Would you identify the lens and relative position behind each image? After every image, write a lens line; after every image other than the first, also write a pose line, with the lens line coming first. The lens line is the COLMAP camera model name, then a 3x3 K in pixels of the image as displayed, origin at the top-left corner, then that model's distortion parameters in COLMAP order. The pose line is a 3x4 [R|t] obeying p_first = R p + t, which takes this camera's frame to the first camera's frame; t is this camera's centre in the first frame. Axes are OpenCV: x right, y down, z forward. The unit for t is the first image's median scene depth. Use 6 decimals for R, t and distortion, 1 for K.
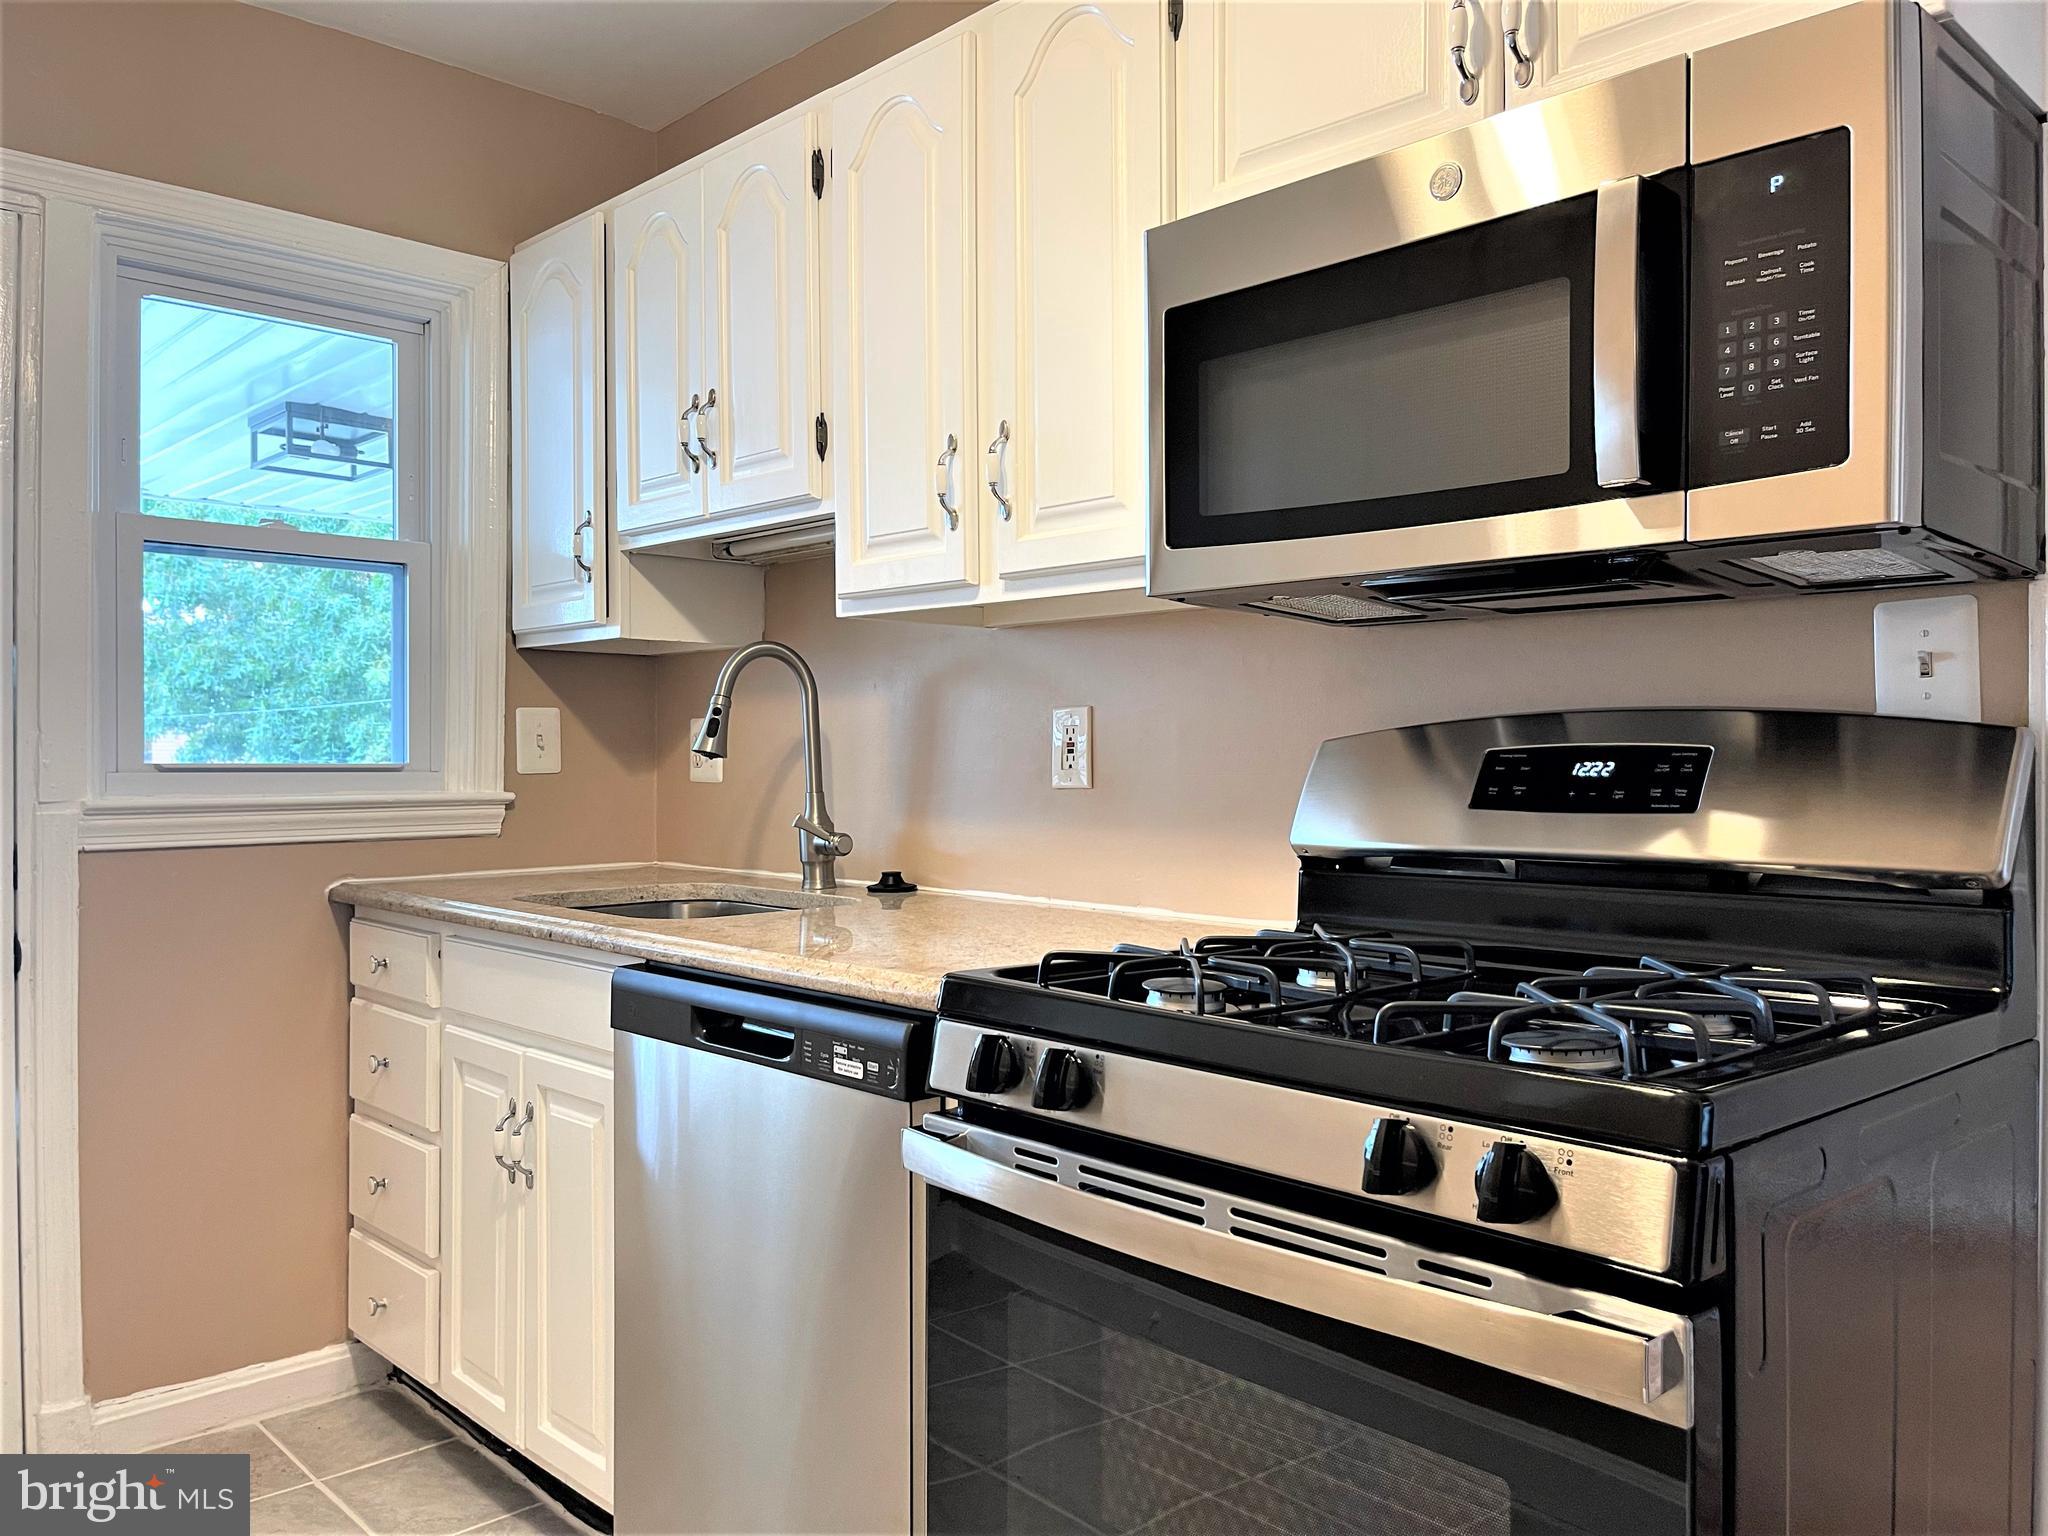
lens RADIAL K [[1603.7, 0, 1037.5], [0, 1603.7, 753.5], [0, 0, 1]] dist [0.046903, -0.058013]
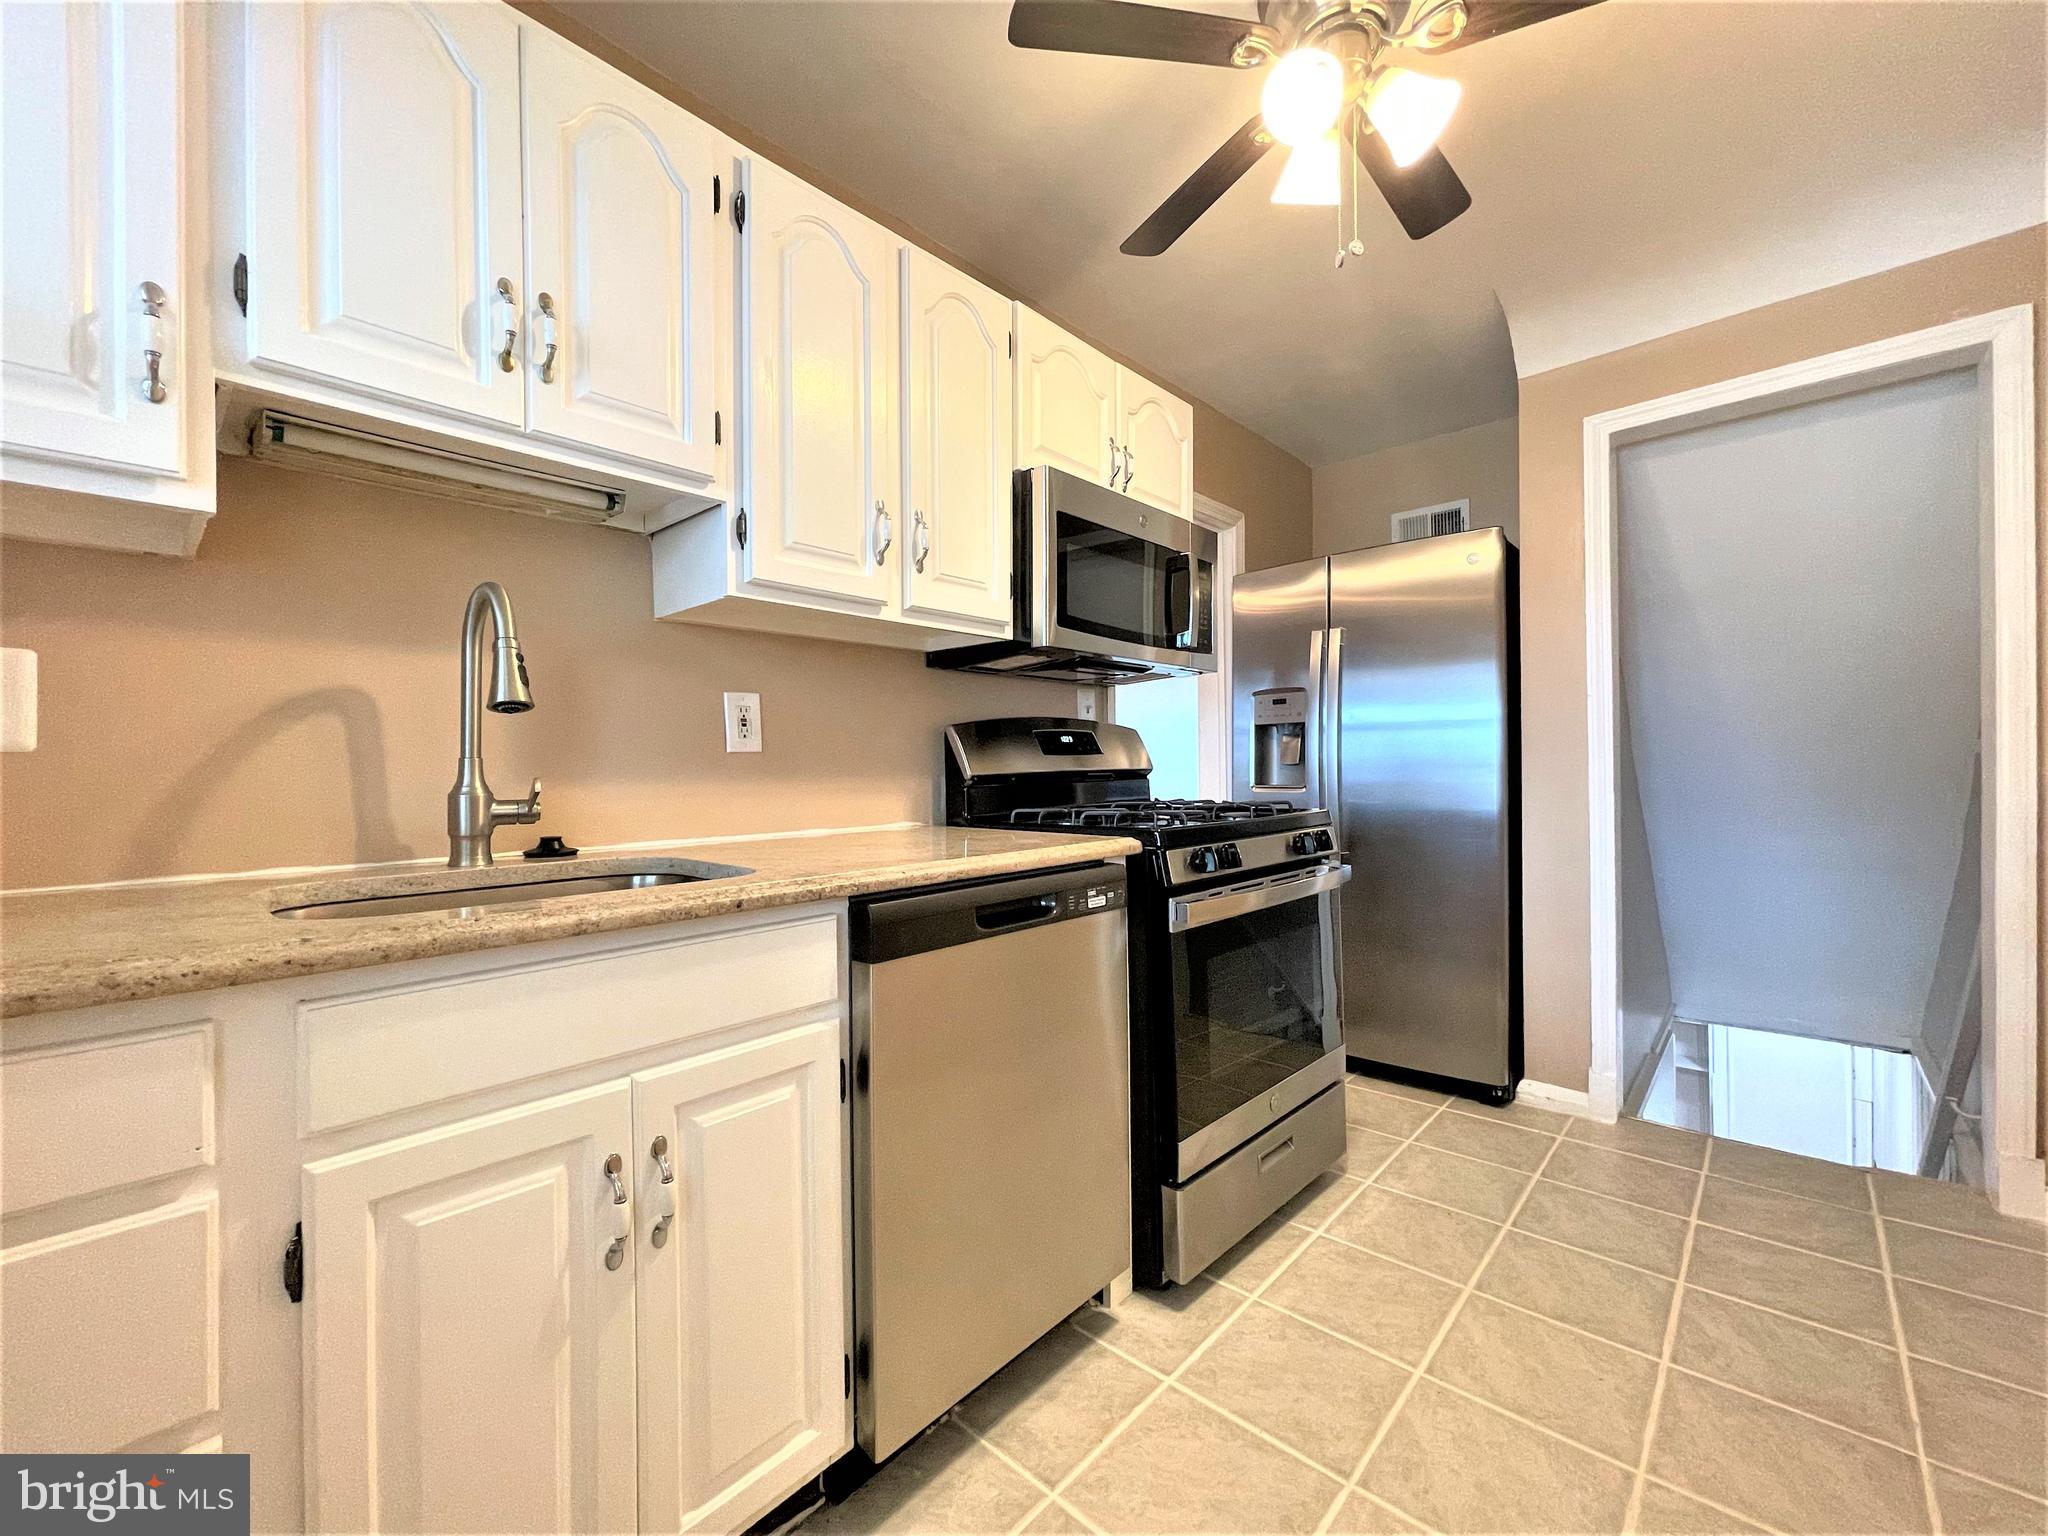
lens RADIAL K [[830.3, 0, 1013.3], [0, 830.3, 757.9], [0, 0, 1]] dist [0.001600, -0.000514]
pose [[-0.067609, 0.012899, 0.997628, -0.726548], [0.014255, 0.999827, -0.011961, 0.039881], [-0.997610, 0.013412, -0.067782, 0.847147]]
